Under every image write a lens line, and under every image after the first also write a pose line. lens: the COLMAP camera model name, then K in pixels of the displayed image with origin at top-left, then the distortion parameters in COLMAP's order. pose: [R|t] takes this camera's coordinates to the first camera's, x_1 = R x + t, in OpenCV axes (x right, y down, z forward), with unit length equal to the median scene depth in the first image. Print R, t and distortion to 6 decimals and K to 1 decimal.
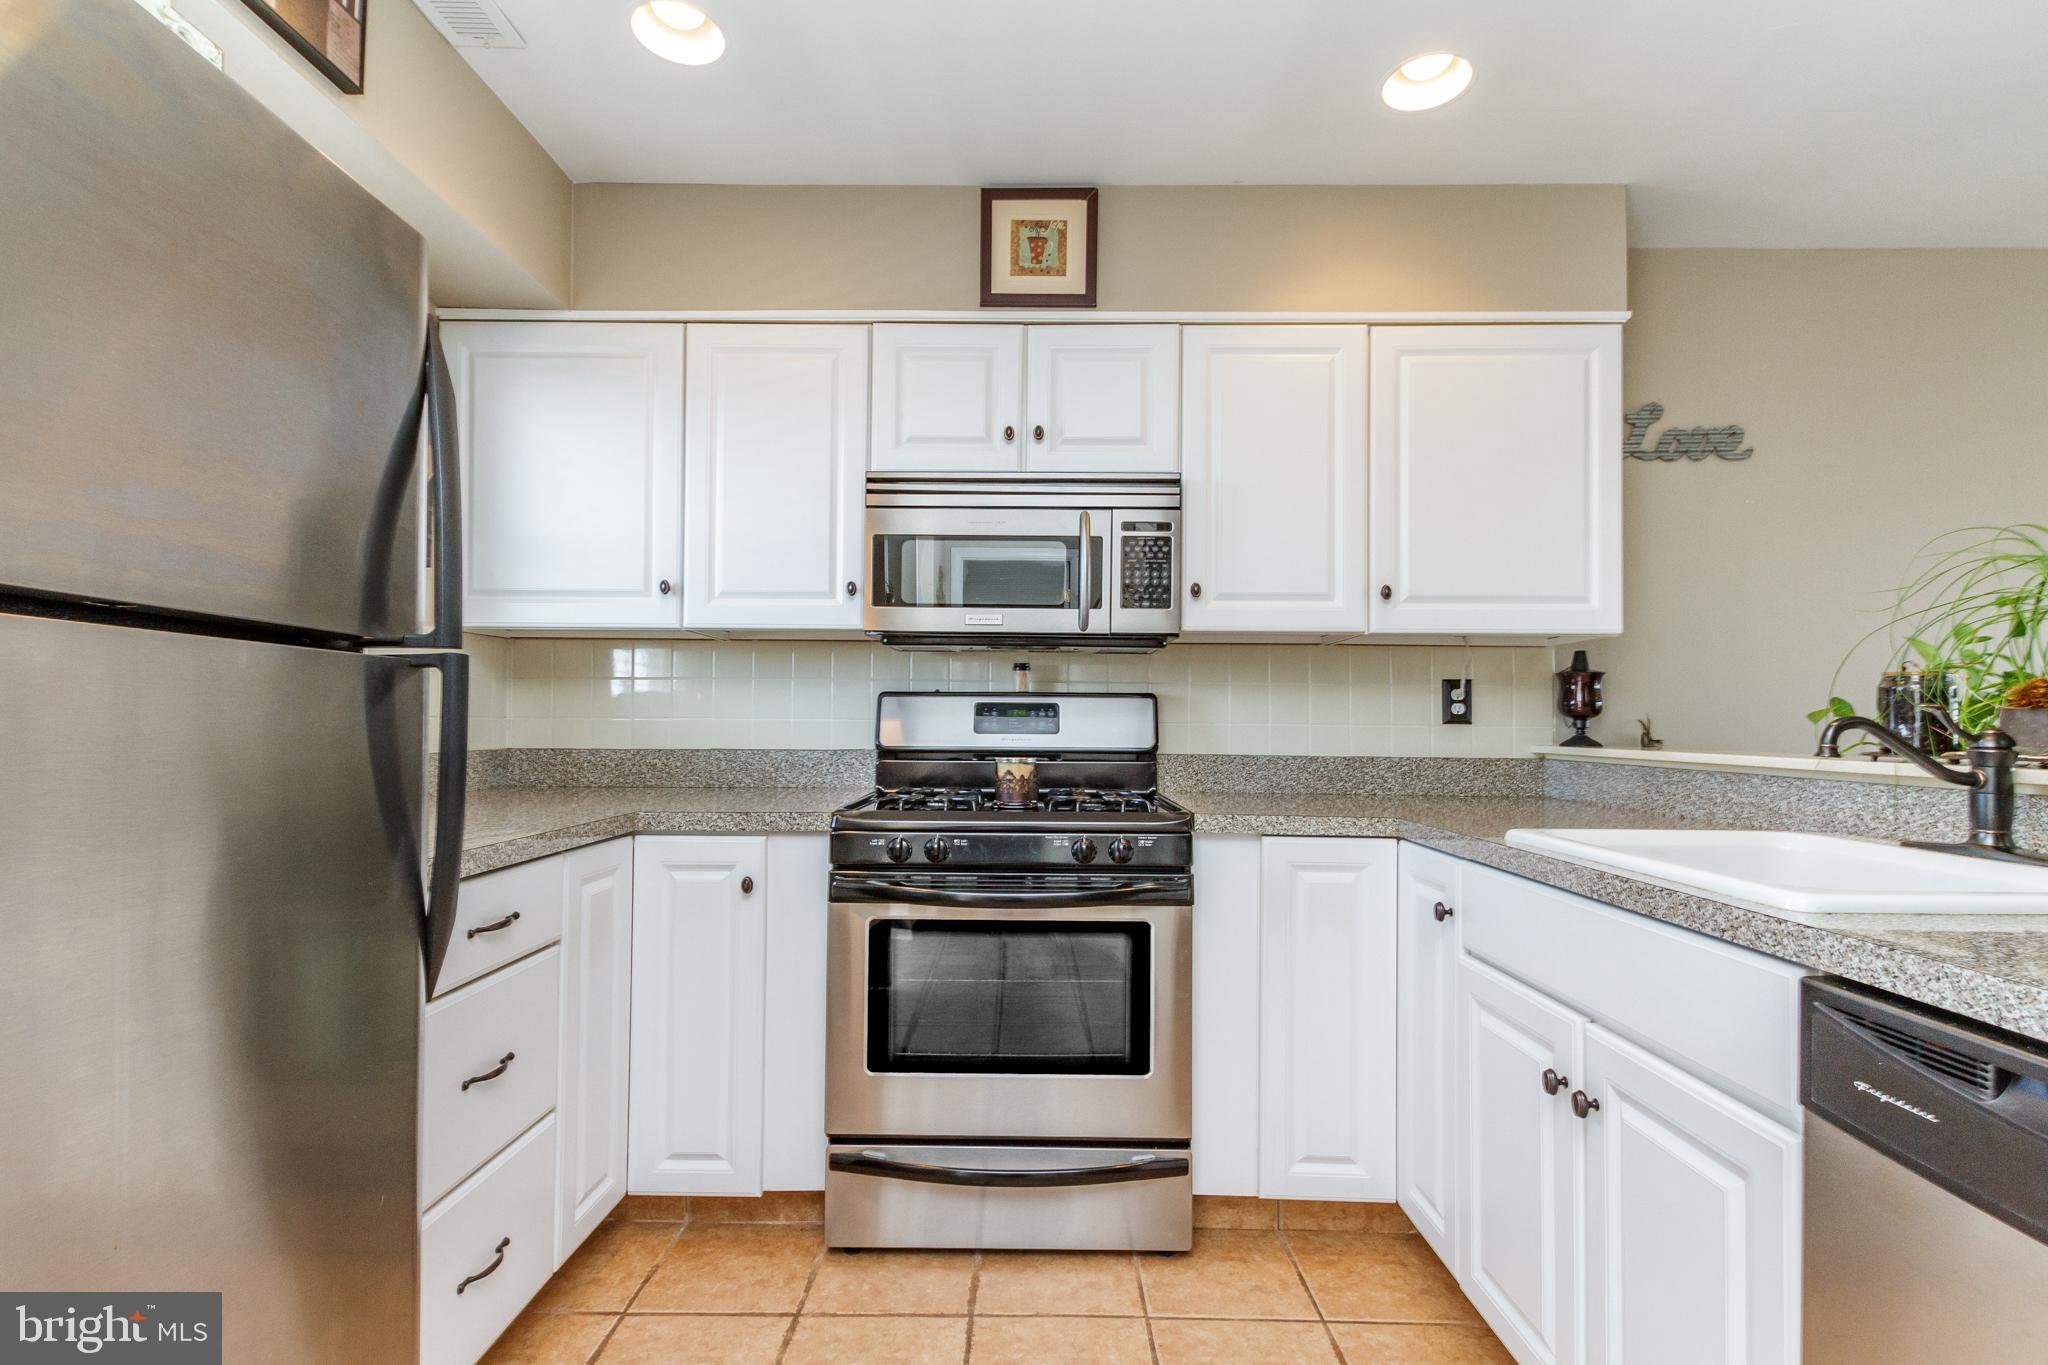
lens RADIAL K [[950.4, 0, 1021.2], [0, 950.4, 700.3], [0, 0, 1]] dist [0.017636, -0.000710]
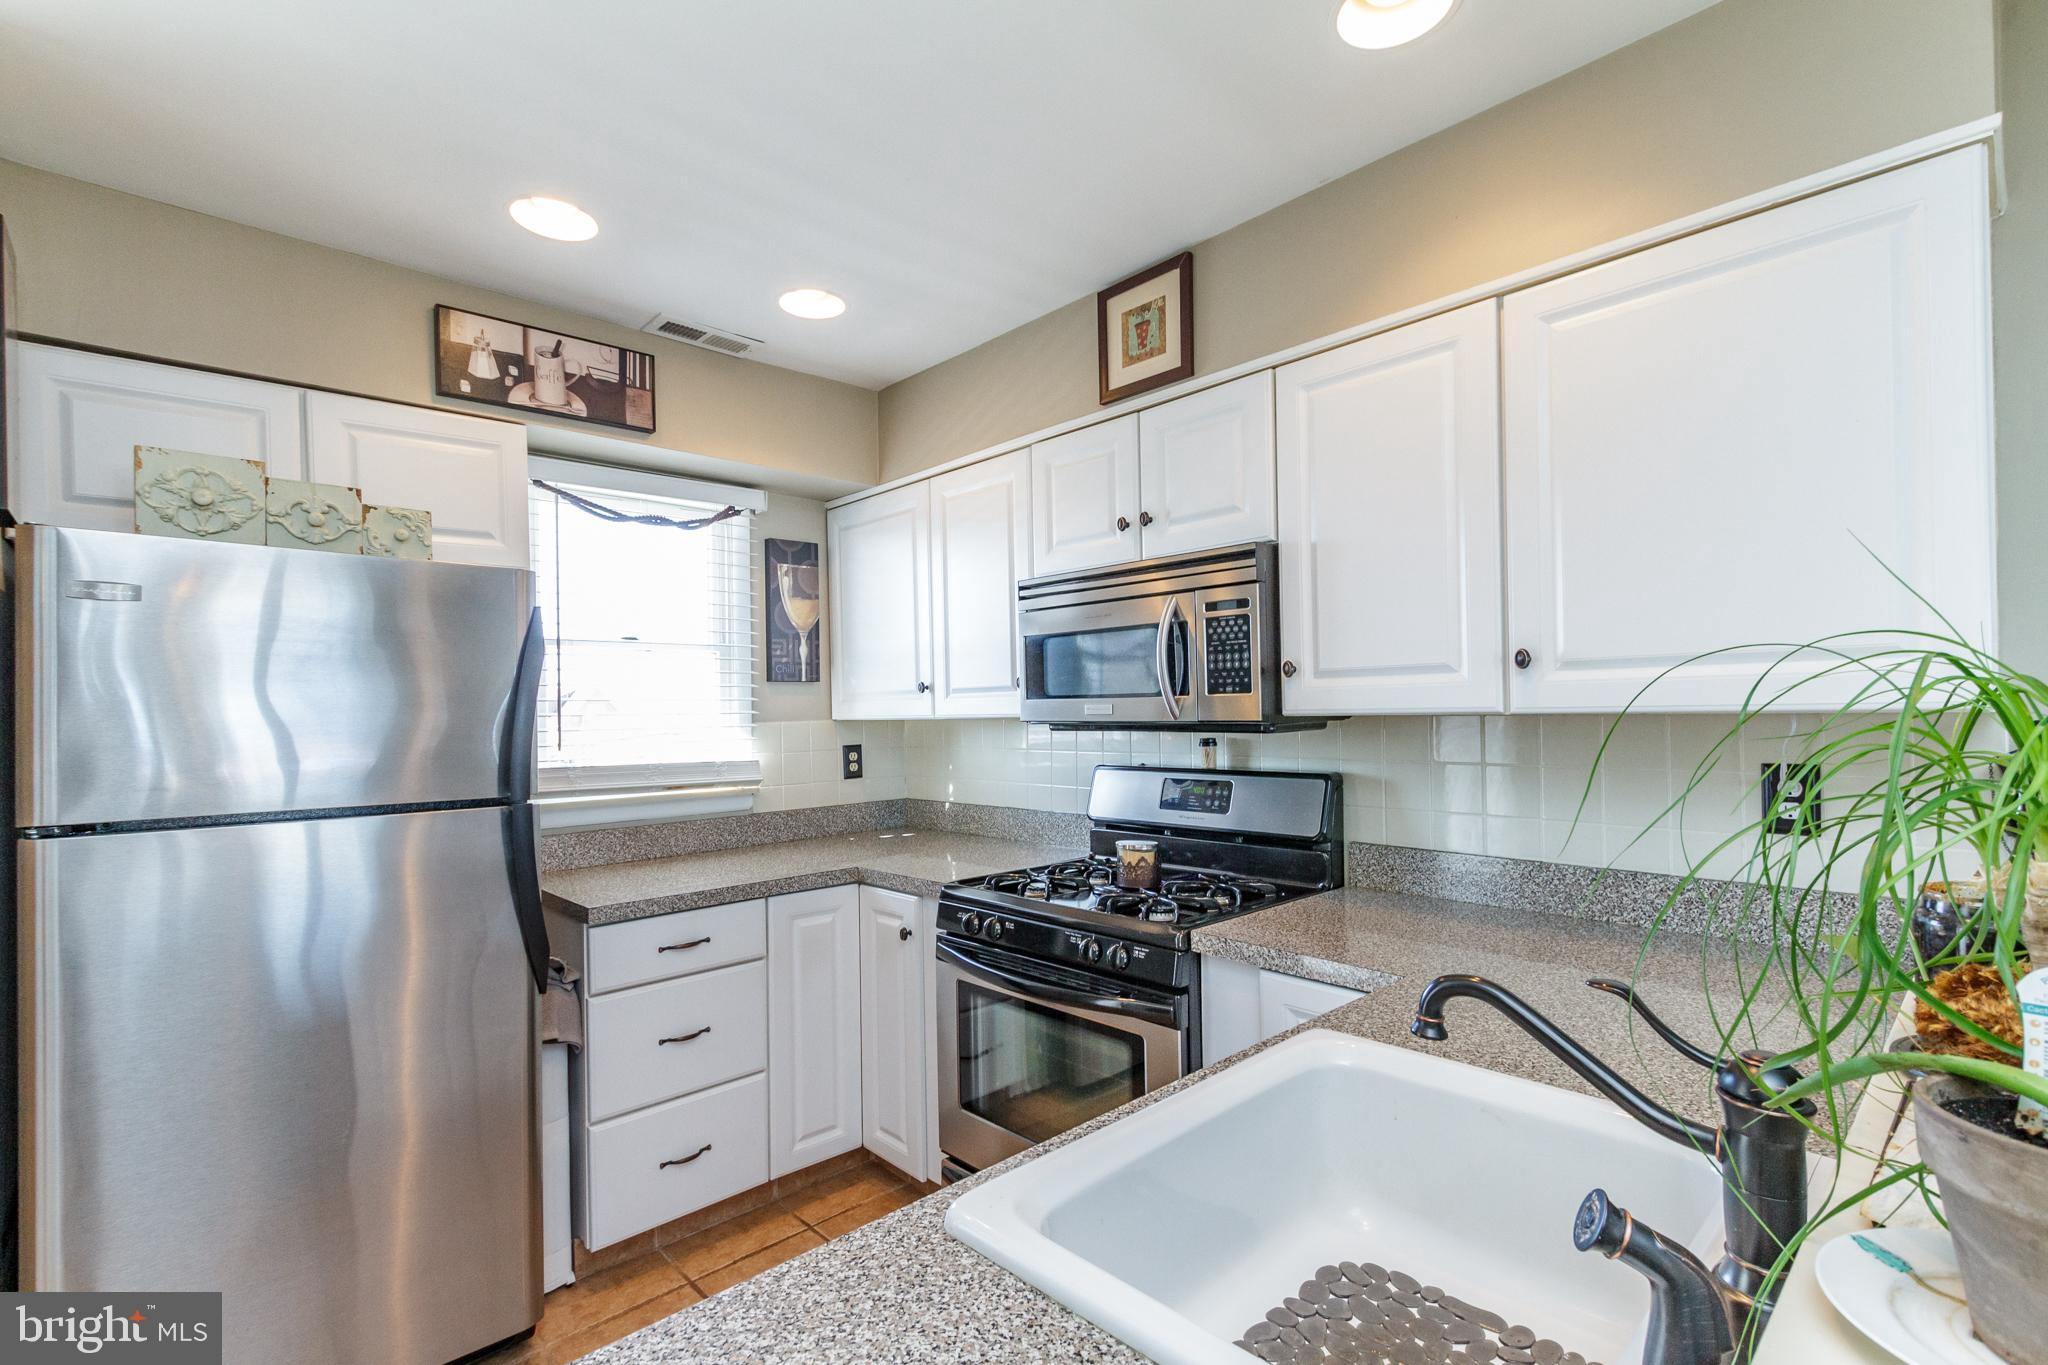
lens RADIAL K [[923.7, 0, 1032.6], [0, 923.7, 699.3], [0, 0, 1]] dist [0.002308, 0.000138]
pose [[0.696776, -0.027491, -0.716762, 0.632142], [0.040824, 0.999165, 0.001363, -0.099620], [0.716127, -0.030211, 0.697316, 0.238144]]
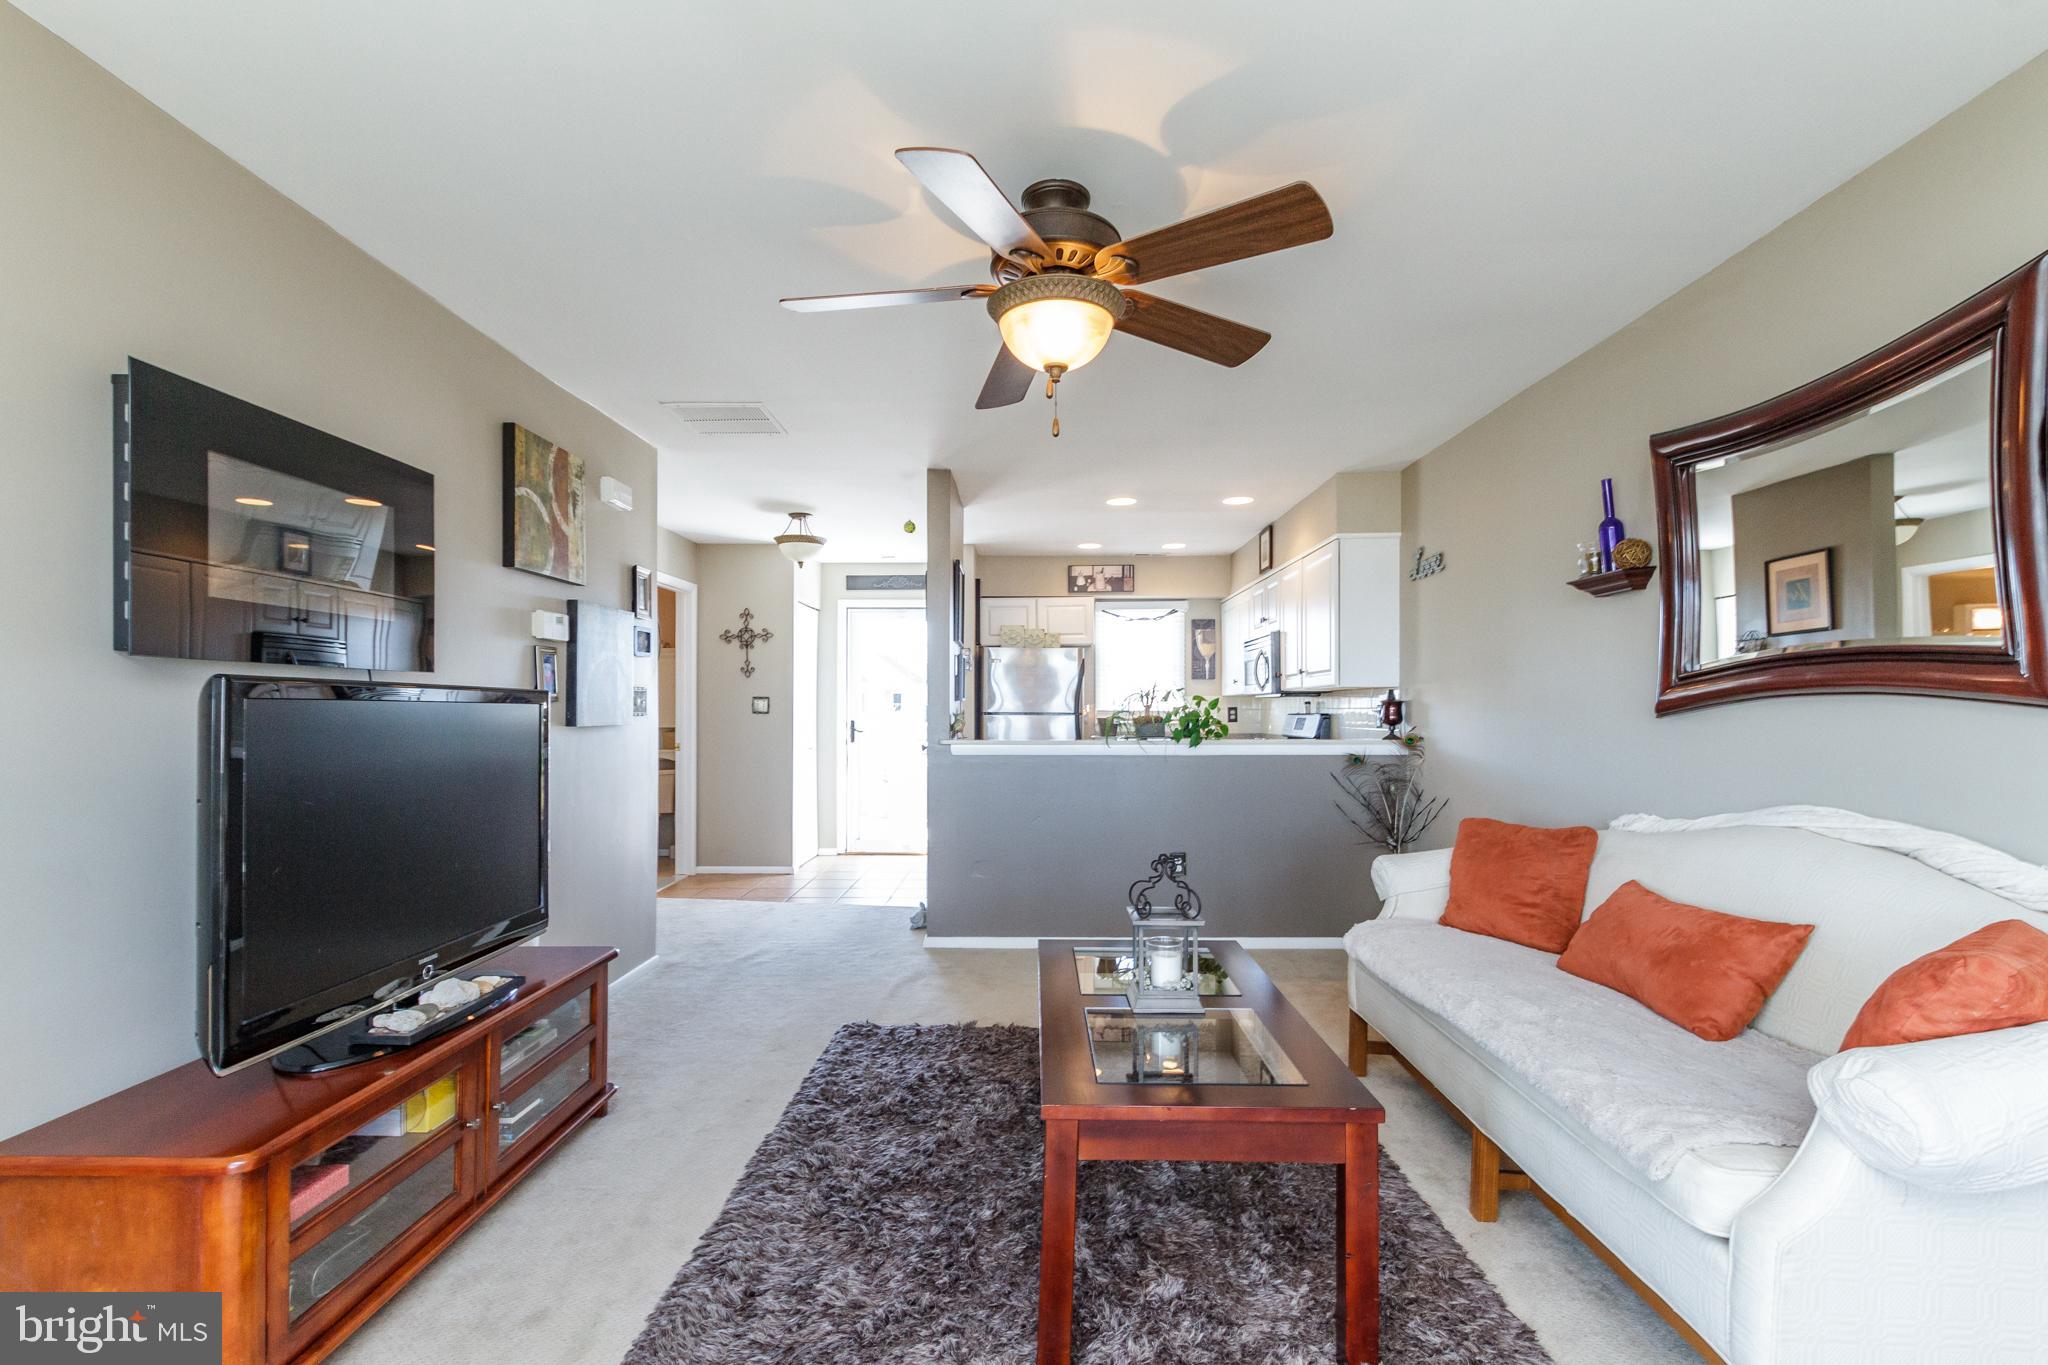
lens RADIAL K [[950.4, 0, 1021.2], [0, 950.4, 700.3], [0, 0, 1]] dist [0.017636, -0.000710]
pose [[0.001558, -0.019073, -0.999817, 2.772382], [0.022068, 0.999575, -0.019034, -0.012724], [0.999755, -0.022034, 0.001978, 0.296874]]
